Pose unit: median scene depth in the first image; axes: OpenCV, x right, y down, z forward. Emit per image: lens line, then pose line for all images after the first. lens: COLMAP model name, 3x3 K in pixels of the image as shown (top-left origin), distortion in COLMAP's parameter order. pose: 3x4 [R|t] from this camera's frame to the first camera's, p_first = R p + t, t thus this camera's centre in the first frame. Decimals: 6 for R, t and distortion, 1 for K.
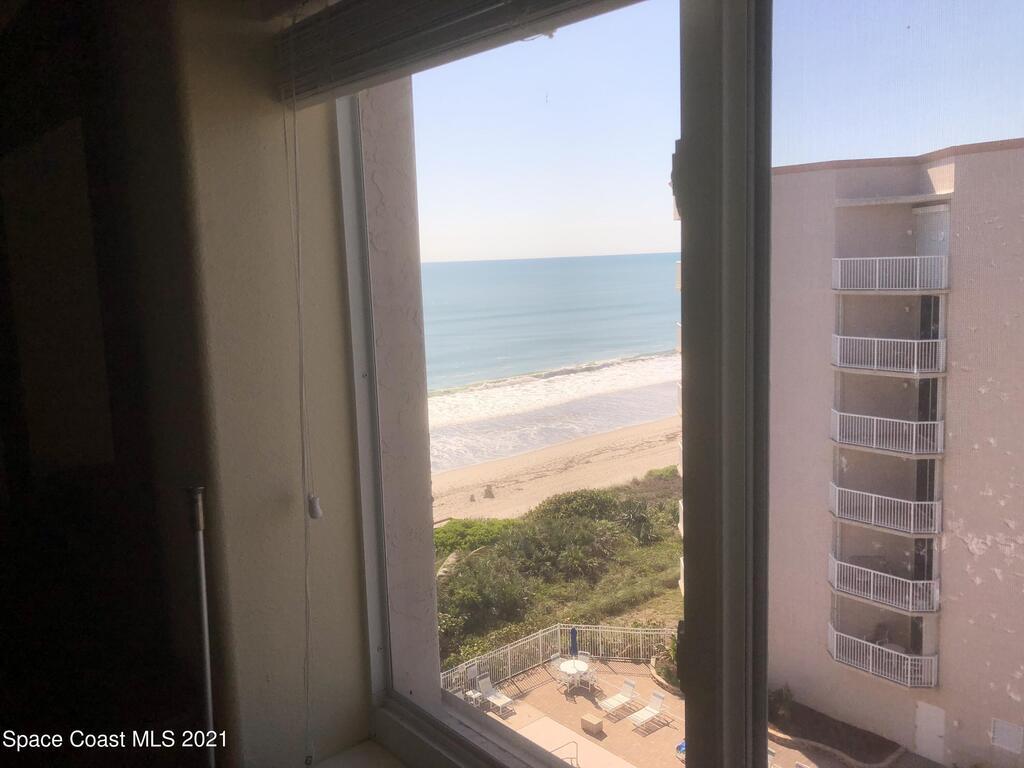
lens RADIAL K [[846.9, 0, 514.8], [0, 846.9, 373.2], [0, 0, 1]] dist [0.043261, -0.051230]
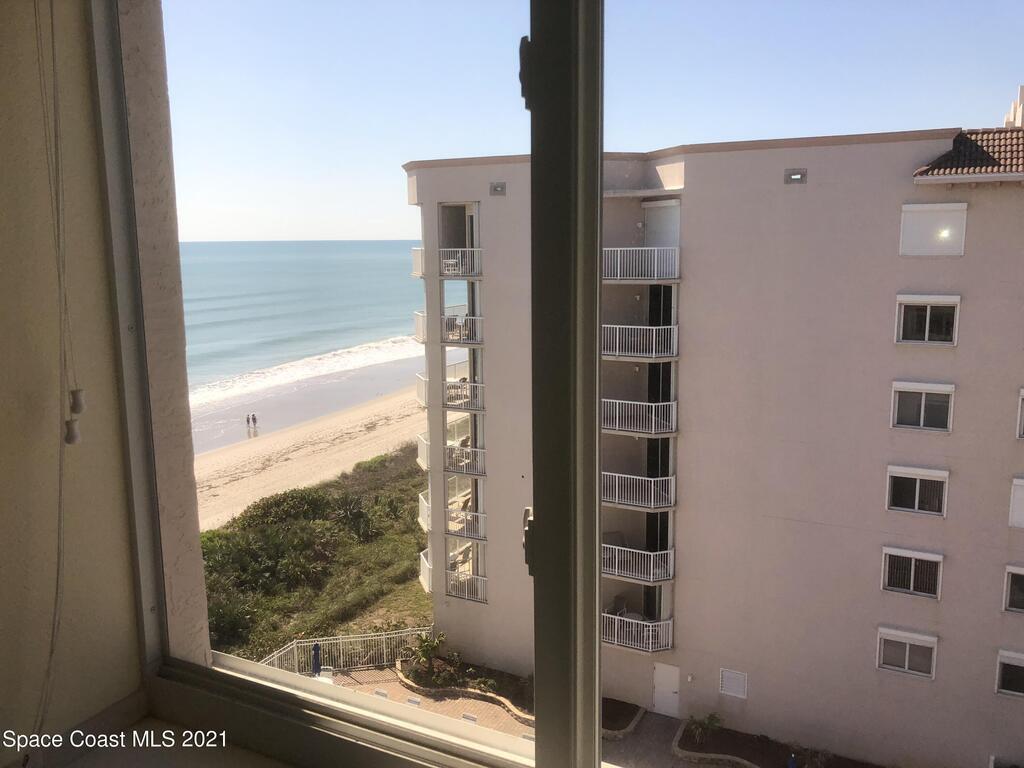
lens RADIAL K [[846.9, 0, 506.8], [0, 846.9, 367.7], [0, 0, 1]] dist [0.043261, -0.051230]
pose [[0.930005, -0.035925, 0.365787, -0.069136], [0.032695, 0.999352, 0.015023, -0.007602], [-0.366090, -0.002012, 0.930577, 0.066891]]
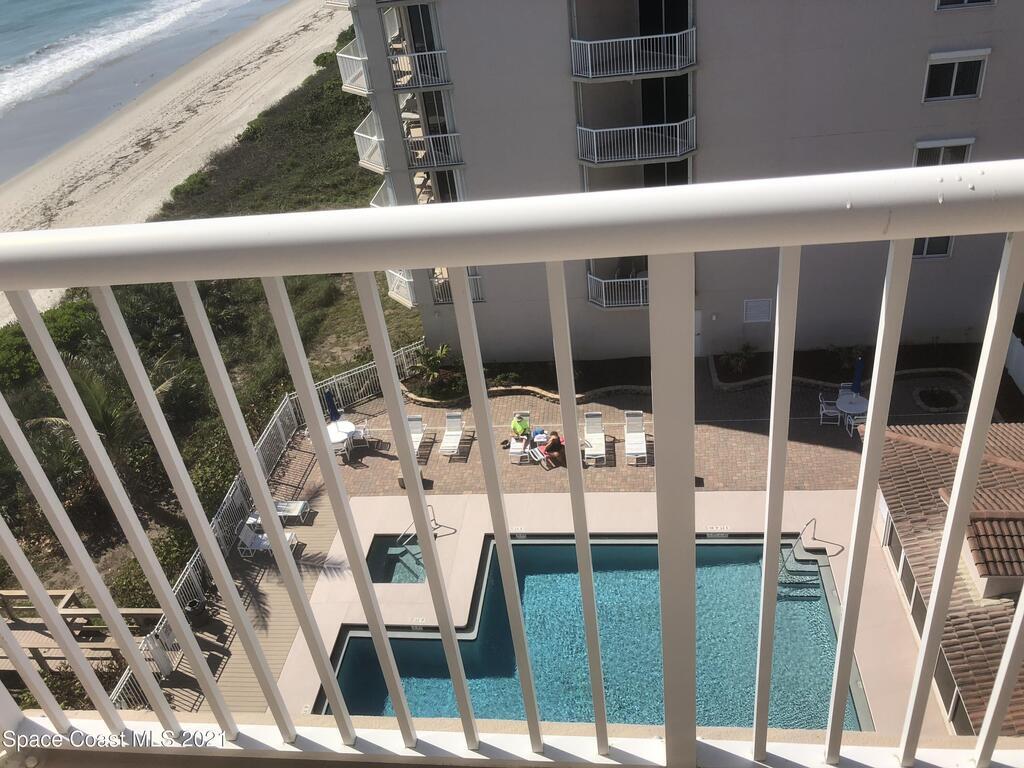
lens RADIAL K [[846.9, 0, 502.4], [0, 846.9, 361.6], [0, 0, 1]] dist [0.043261, -0.051230]
pose [[0.738579, -0.405030, 0.538936, -0.249080], [0.188896, 0.891718, 0.411288, -0.032900], [-0.647163, -0.201965, 0.735113, 0.309657]]
